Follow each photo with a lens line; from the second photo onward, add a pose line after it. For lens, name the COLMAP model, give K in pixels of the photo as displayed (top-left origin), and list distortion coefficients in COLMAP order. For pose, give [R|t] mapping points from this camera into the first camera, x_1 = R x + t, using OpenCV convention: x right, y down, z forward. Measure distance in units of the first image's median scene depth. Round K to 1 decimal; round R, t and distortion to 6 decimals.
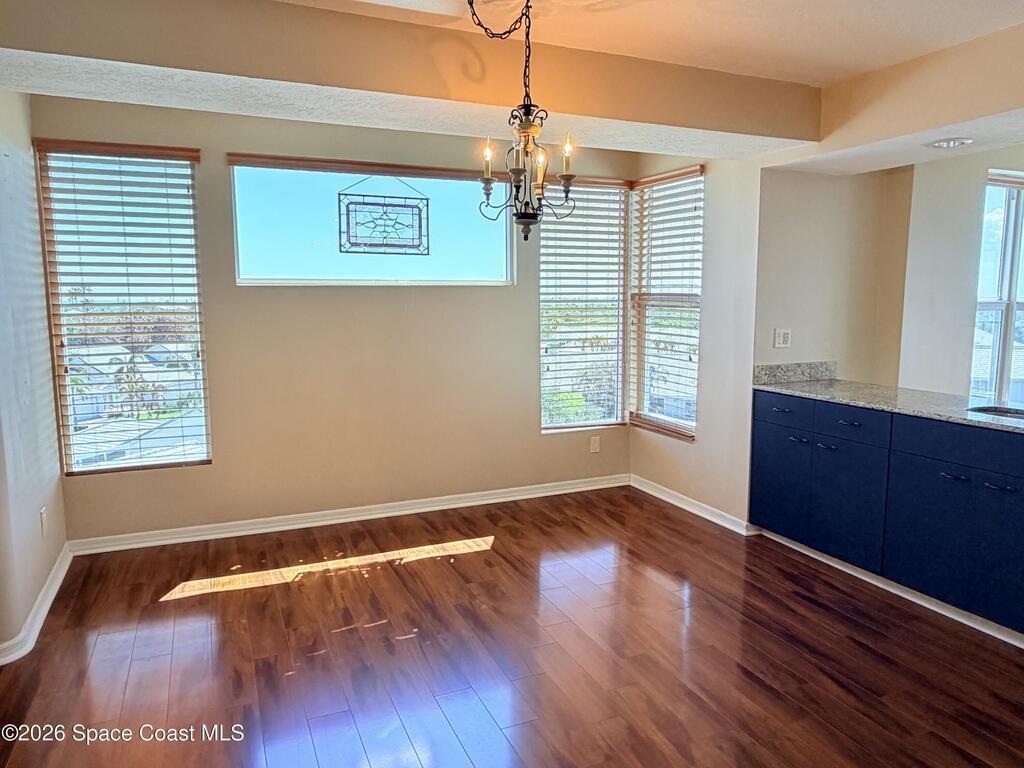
lens RADIAL K [[703.0, 0, 512.0], [0, 703.0, 384.0], [0, 0, 1]] dist [0.000629, -0.000947]
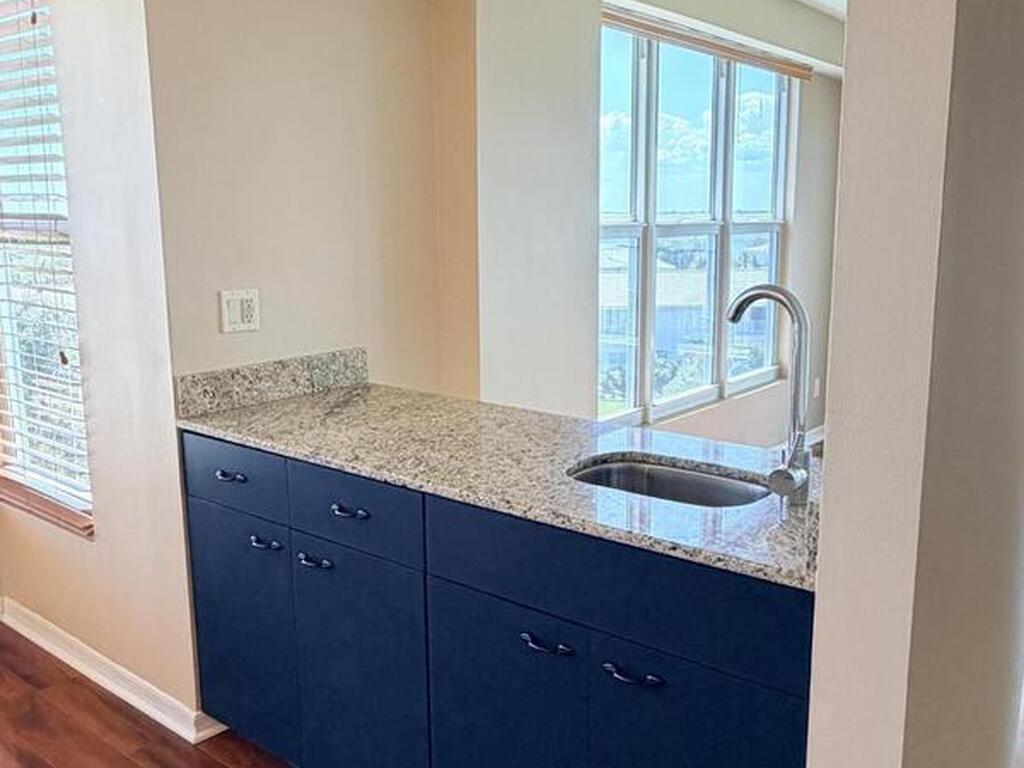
lens RADIAL K [[932.5, 0, 512.0], [0, 932.5, 384.0], [0, 0, 1]] dist [0.006178, 0.001718]
pose [[0.895431, -0.085789, 0.436856, 0.247906], [0.062022, 0.995727, 0.068411, -0.043601], [-0.440859, -0.034162, 0.896926, 0.333954]]
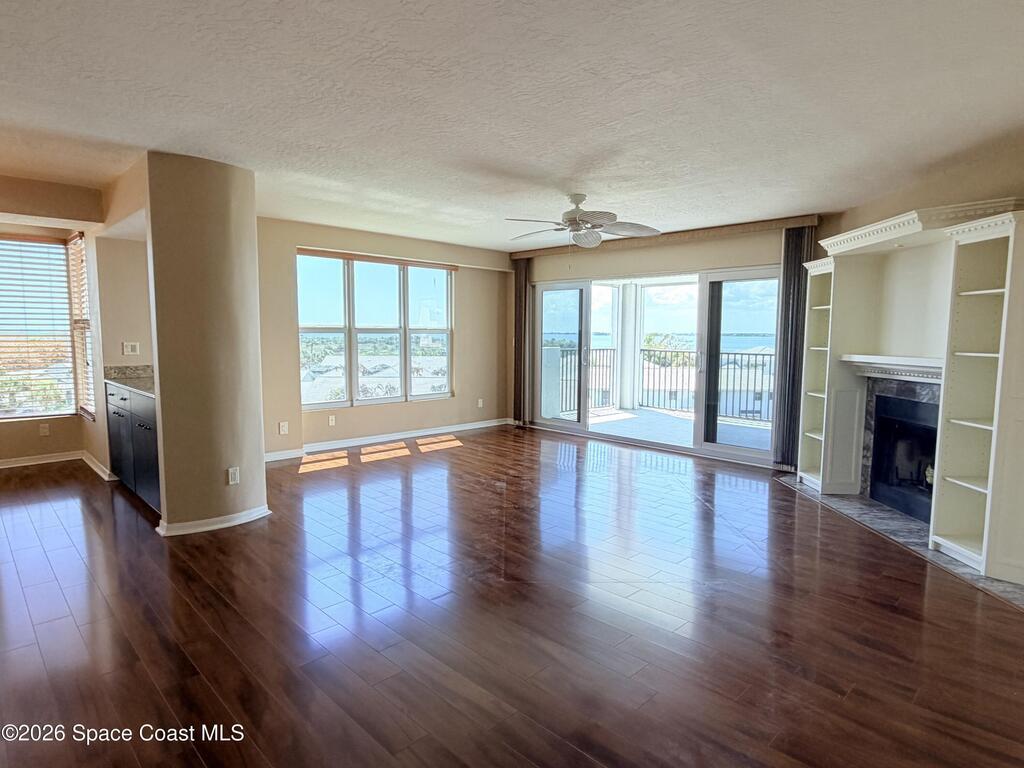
lens RADIAL K [[574.4, 0, 512.0], [0, 574.4, 384.0], [0, 0, 1]] dist [0.001937, 0.000639]
pose [[0.936108, -0.025256, 0.350804, 0.653151], [0.036233, 0.999037, -0.024761, 0.066004], [-0.349841, 0.035890, 0.936121, -0.412272]]
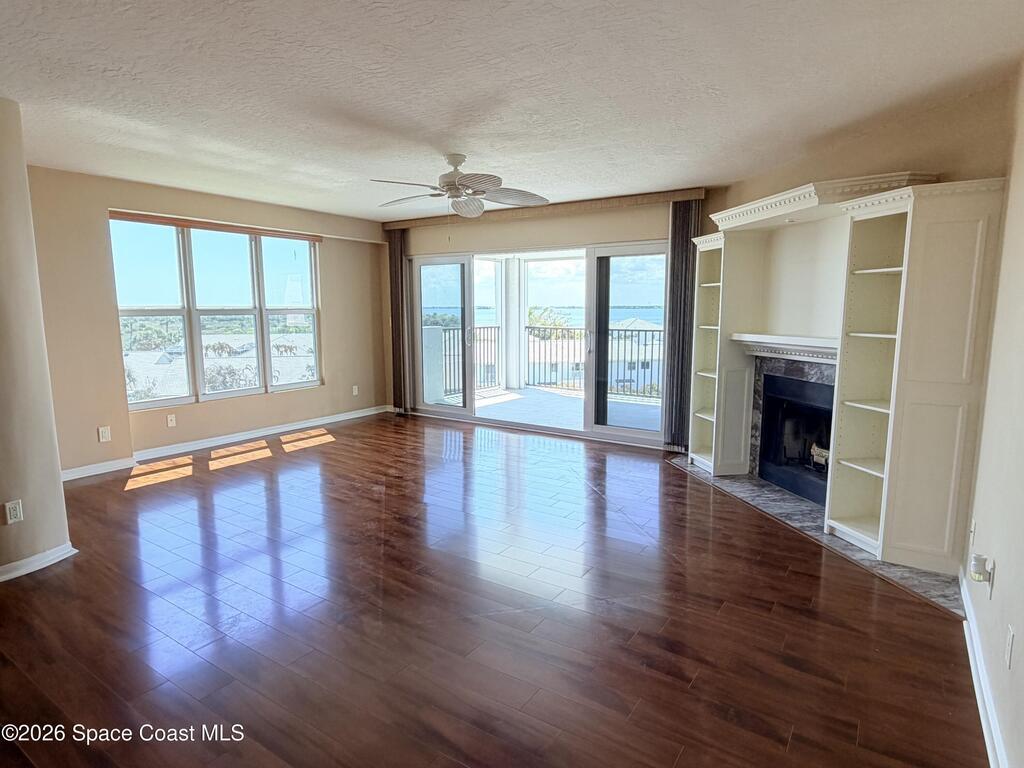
lens RADIAL K [[574.4, 0, 512.0], [0, 574.4, 384.0], [0, 0, 1]] dist [0.001937, 0.000639]
pose [[0.845348, -0.074191, 0.529040, 0.705032], [0.068497, 0.997188, 0.030393, 0.041273], [-0.529807, 0.010545, 0.848053, -0.307457]]
